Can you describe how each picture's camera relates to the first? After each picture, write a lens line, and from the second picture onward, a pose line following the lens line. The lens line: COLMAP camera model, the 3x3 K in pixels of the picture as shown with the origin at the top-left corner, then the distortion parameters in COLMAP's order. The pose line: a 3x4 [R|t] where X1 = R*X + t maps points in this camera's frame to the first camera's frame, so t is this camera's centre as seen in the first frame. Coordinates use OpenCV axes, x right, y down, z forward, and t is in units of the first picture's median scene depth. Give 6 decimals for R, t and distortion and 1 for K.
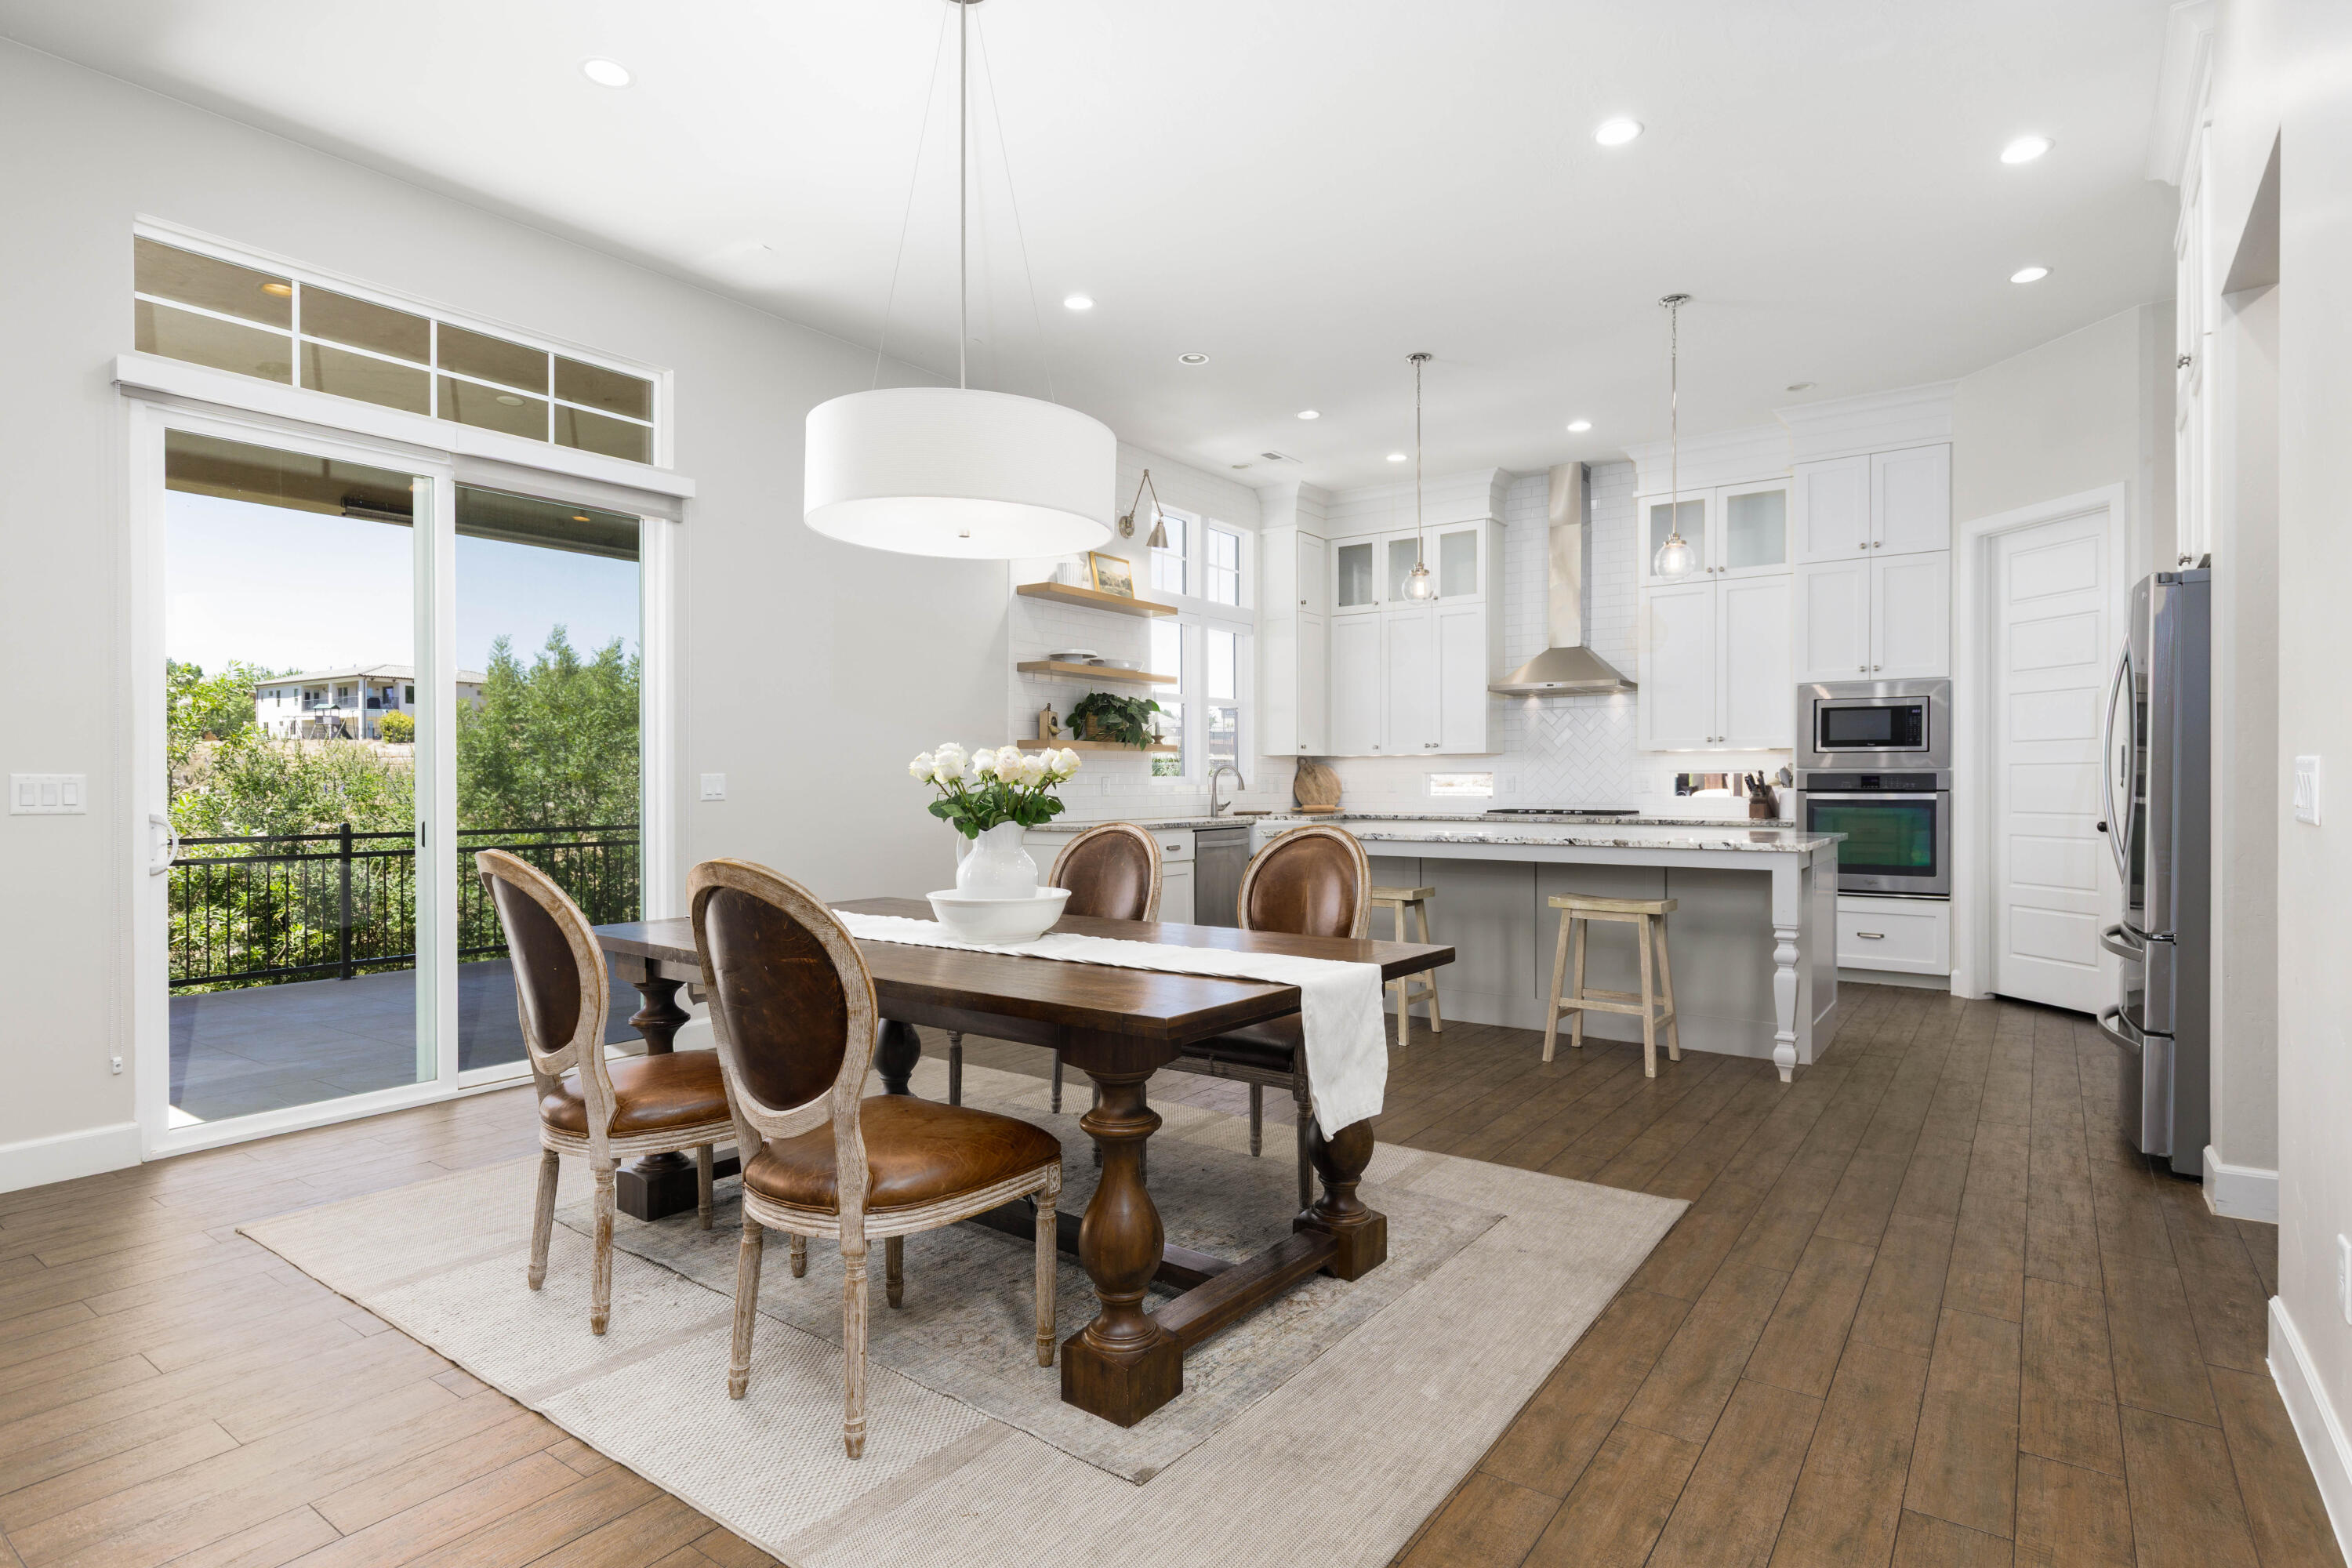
lens RADIAL K [[1201.9, 0, 1184.6], [0, 1201.9, 780.1], [0, 0, 1]] dist [0.001610, -0.000366]
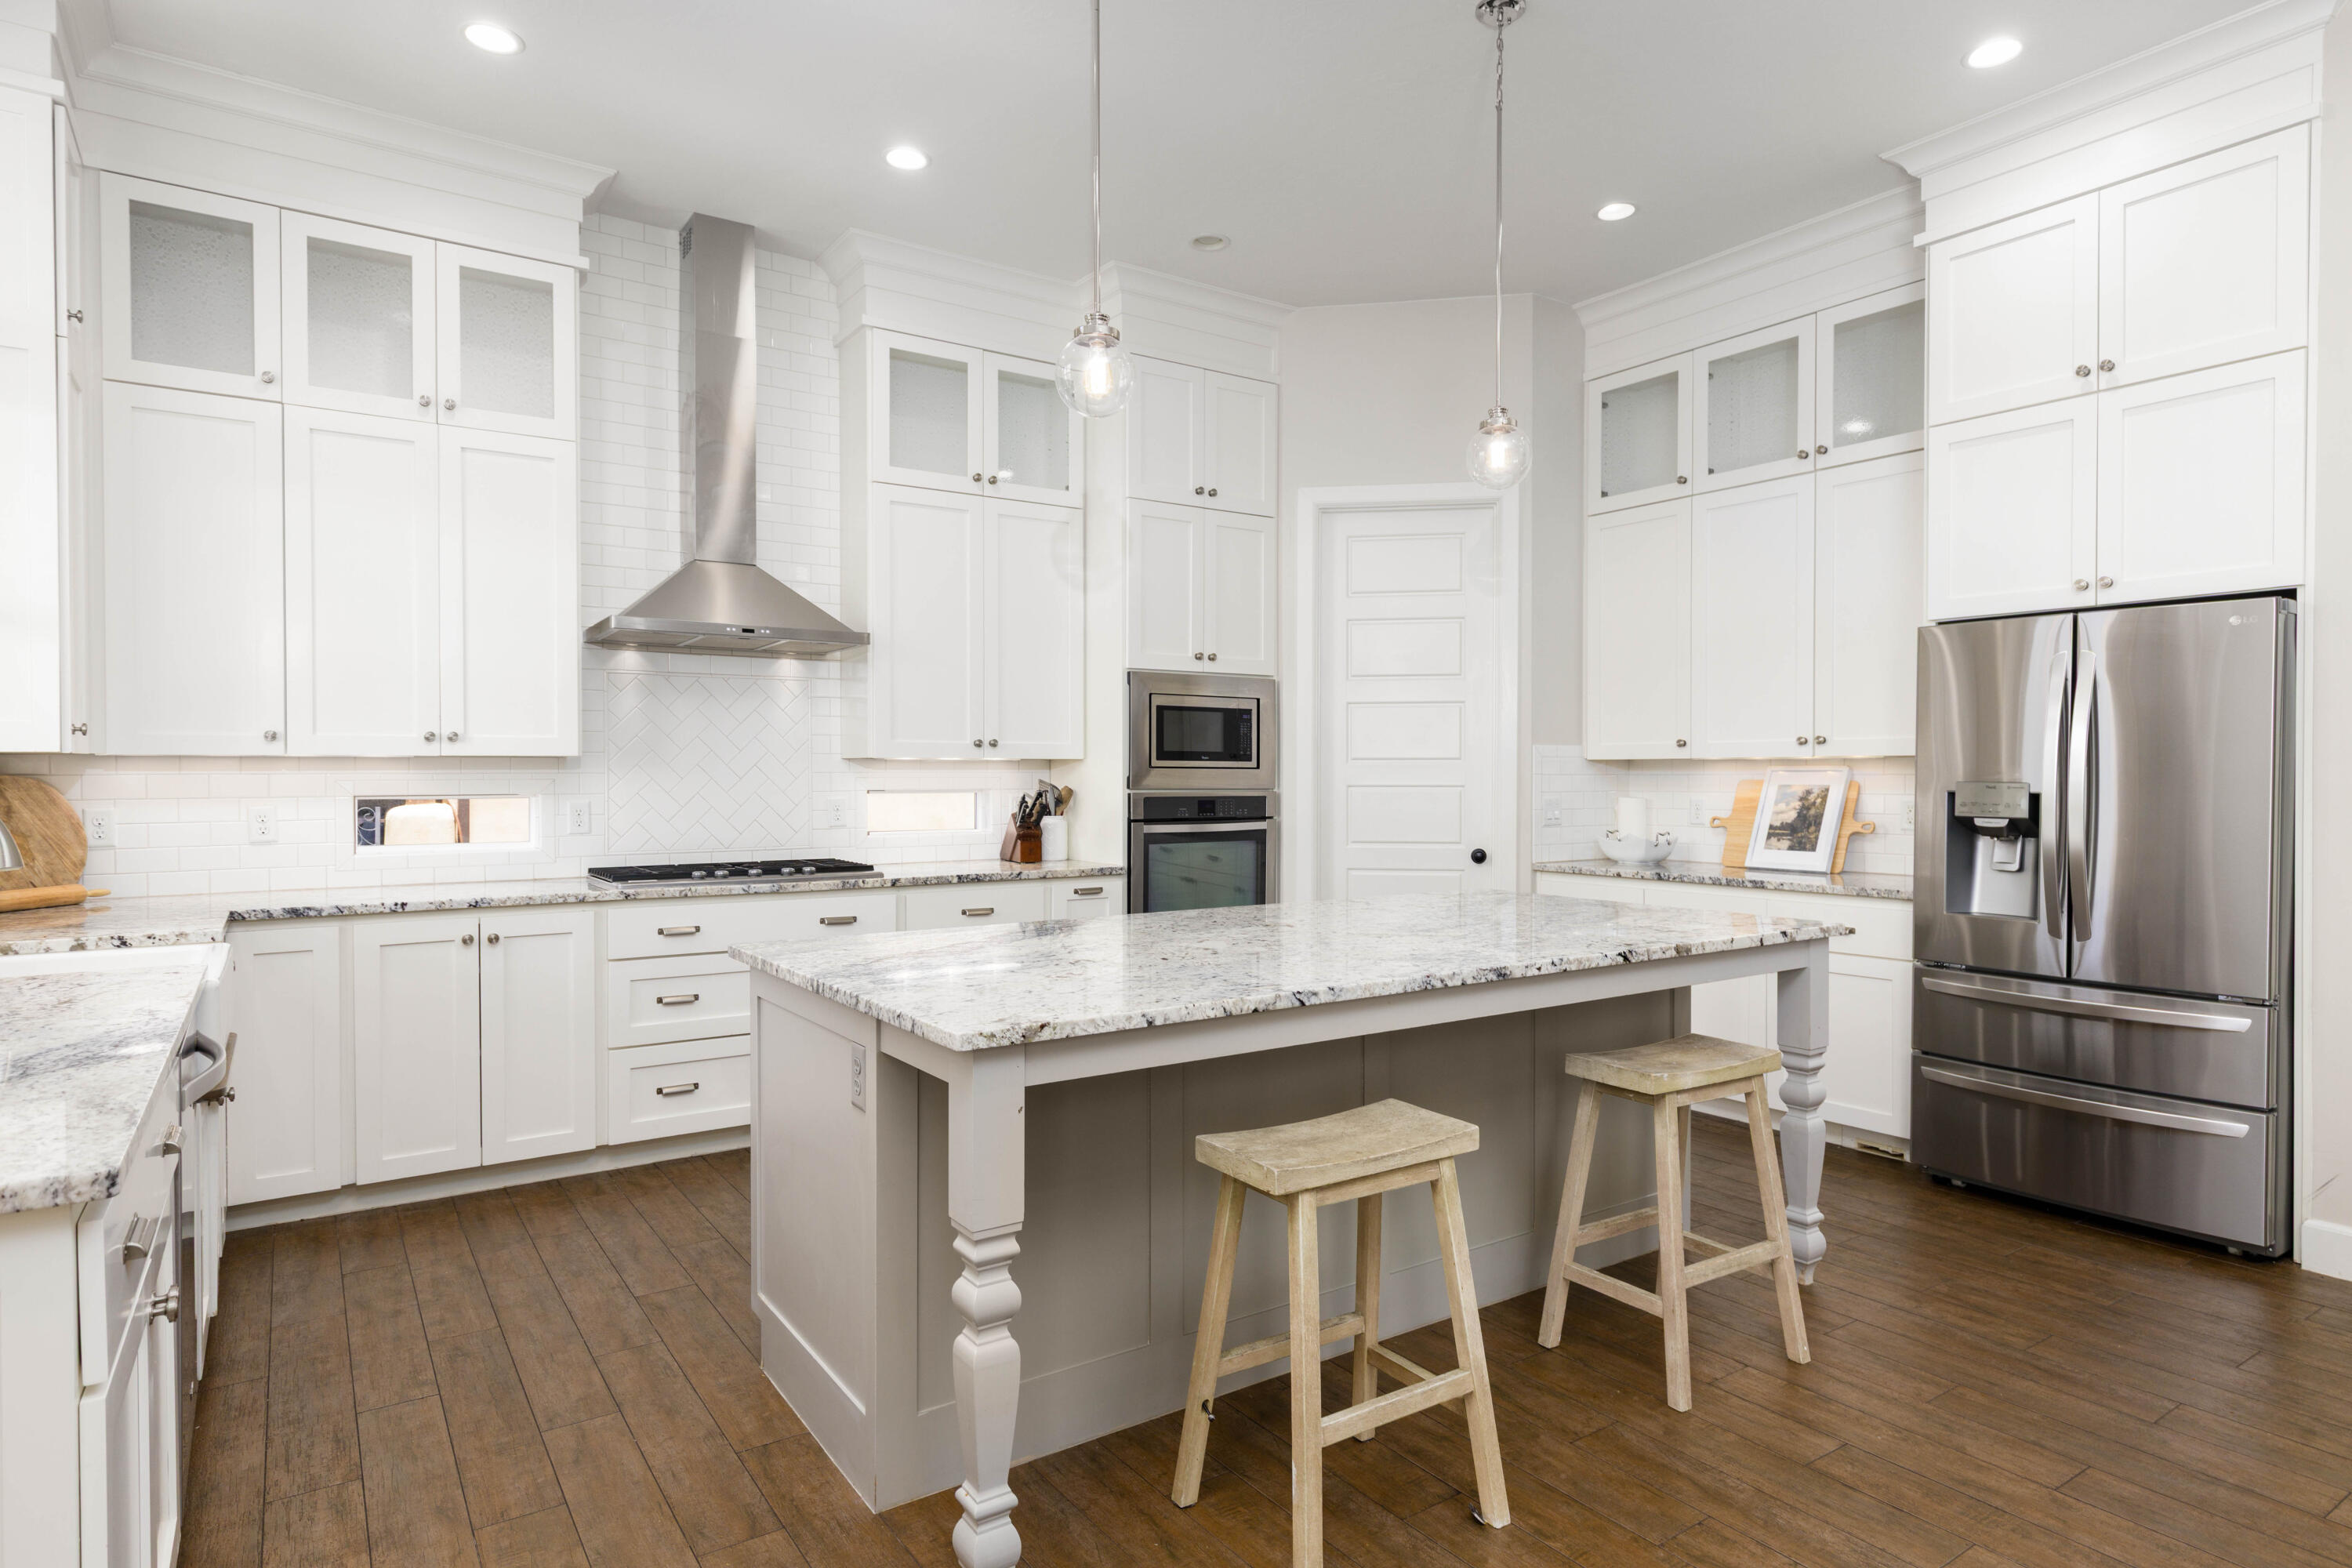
lens RADIAL K [[1296.5, 0, 1185.2], [0, 1296.5, 785.0], [0, 0, 1]] dist [0.004785, 0.000123]
pose [[0.332672, -0.007815, 0.943010, -0.191037], [-0.002164, 0.999957, 0.009051, -0.019673], [-0.943040, -0.005051, 0.332641, 0.725714]]
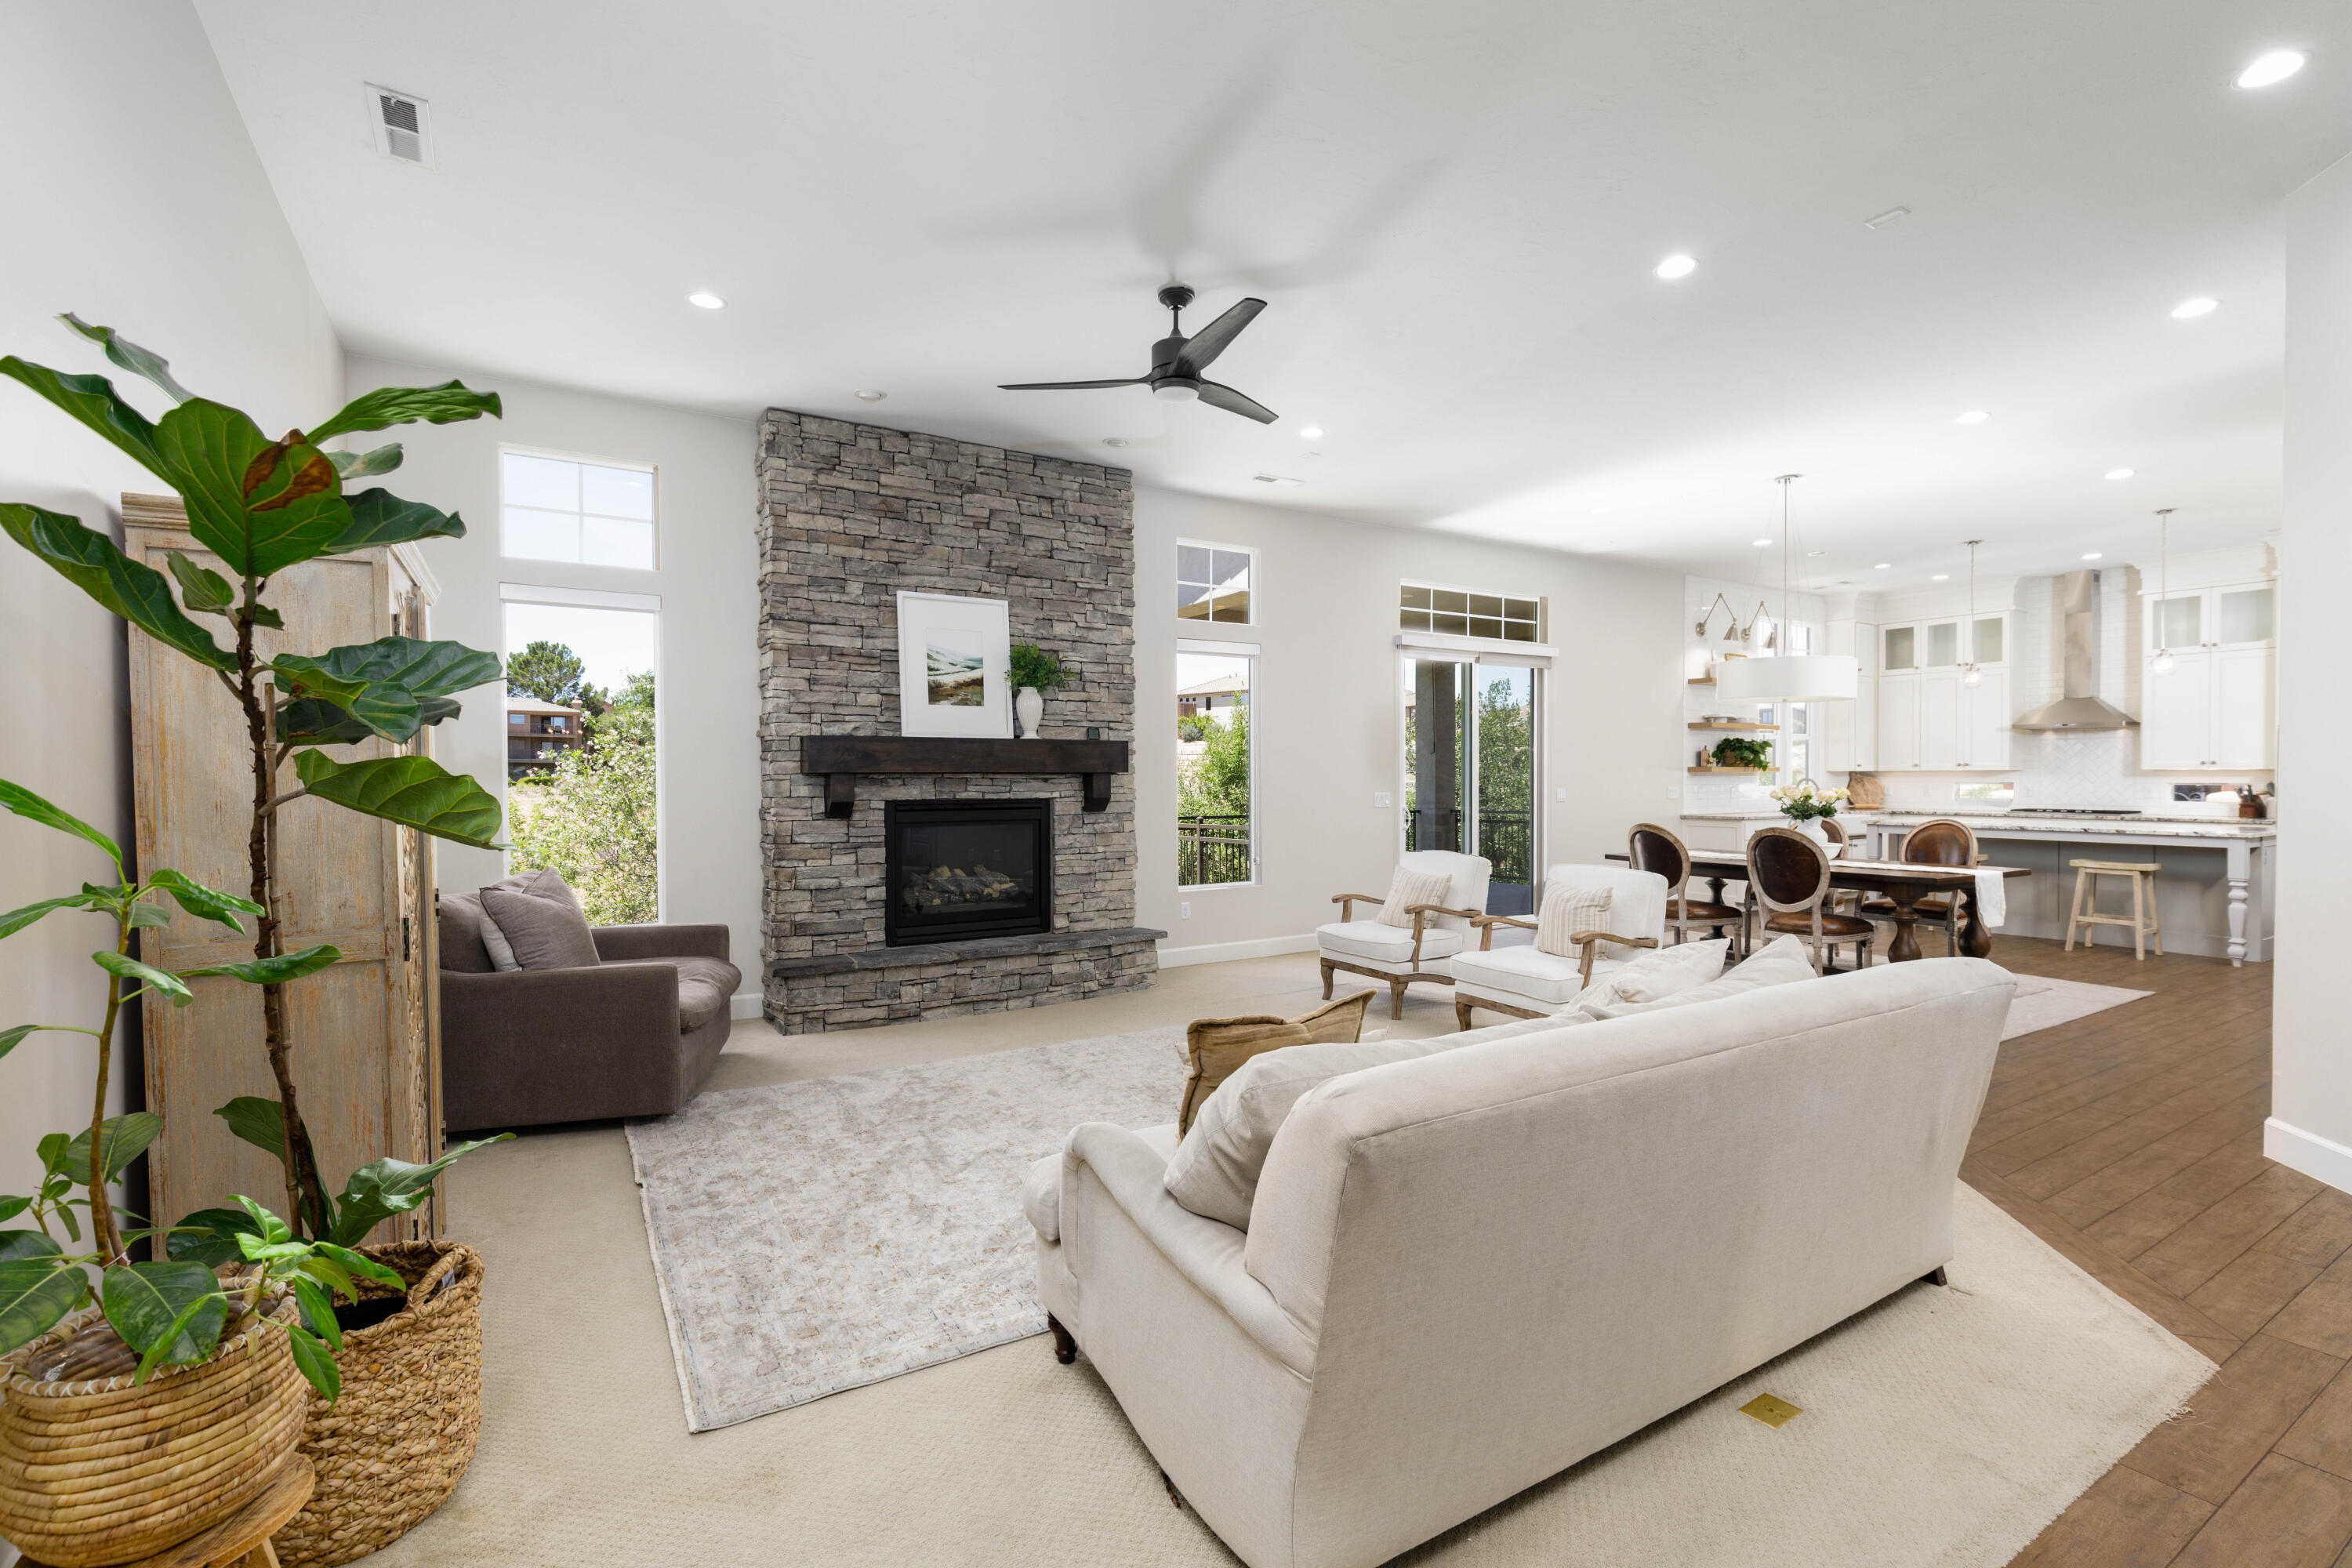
lens RADIAL K [[1056.5, 0, 1180.5], [0, 1056.5, 787.3], [0, 0, 1]] dist [0.007174, -0.001892]
pose [[0.926846, 0.003536, -0.375424, -0.248291], [0.001945, 0.999897, 0.014217, -0.027542], [0.375436, -0.013907, 0.926744, -0.717860]]
